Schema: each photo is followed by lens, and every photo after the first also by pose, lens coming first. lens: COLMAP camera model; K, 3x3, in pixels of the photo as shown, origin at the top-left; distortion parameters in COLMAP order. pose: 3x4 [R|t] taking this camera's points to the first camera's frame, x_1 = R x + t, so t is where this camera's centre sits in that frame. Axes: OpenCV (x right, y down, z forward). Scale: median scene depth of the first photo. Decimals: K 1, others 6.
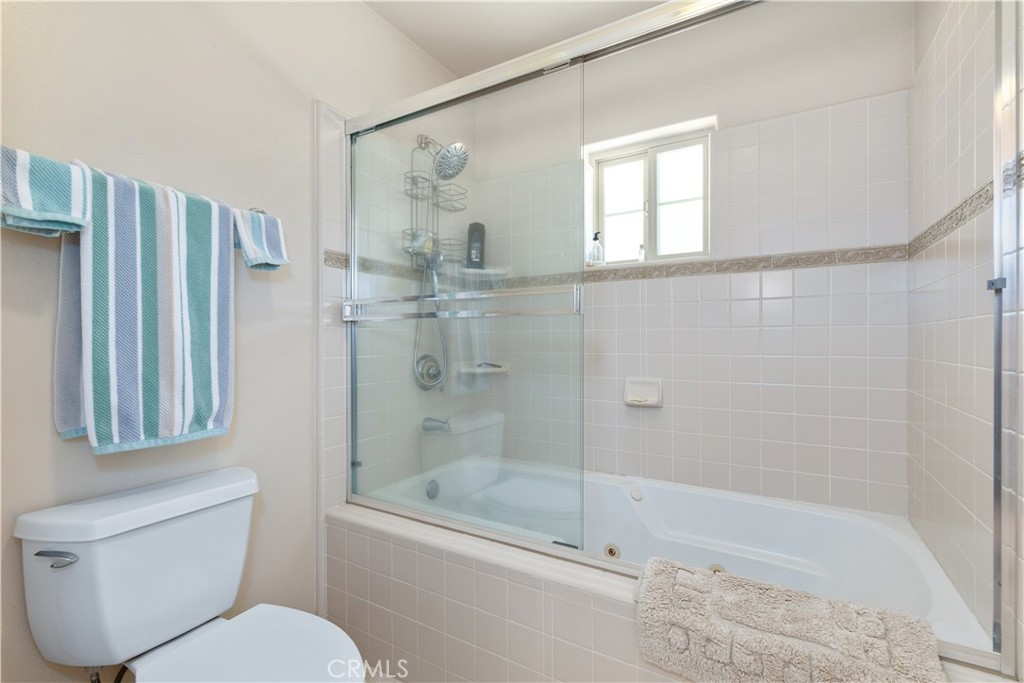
lens RADIAL K [[456.1, 0, 505.2], [0, 456.1, 341.4], [0, 0, 1]] dist [-0.005017, -0.000481]
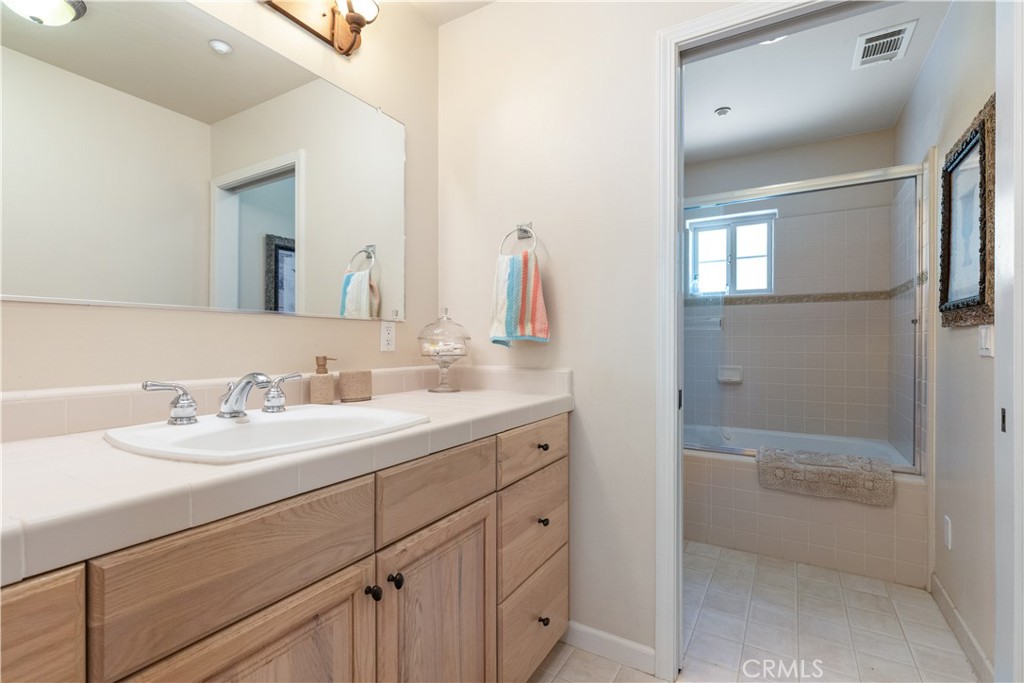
lens RADIAL K [[456.1, 0, 506.4], [0, 456.1, 344.6], [0, 0, 1]] dist [-0.005017, -0.000481]
pose [[0.999936, 0.003706, -0.010648, -0.488554], [-0.003686, 0.999991, 0.001959, 0.003269], [0.010655, -0.001920, 0.999941, -0.653029]]
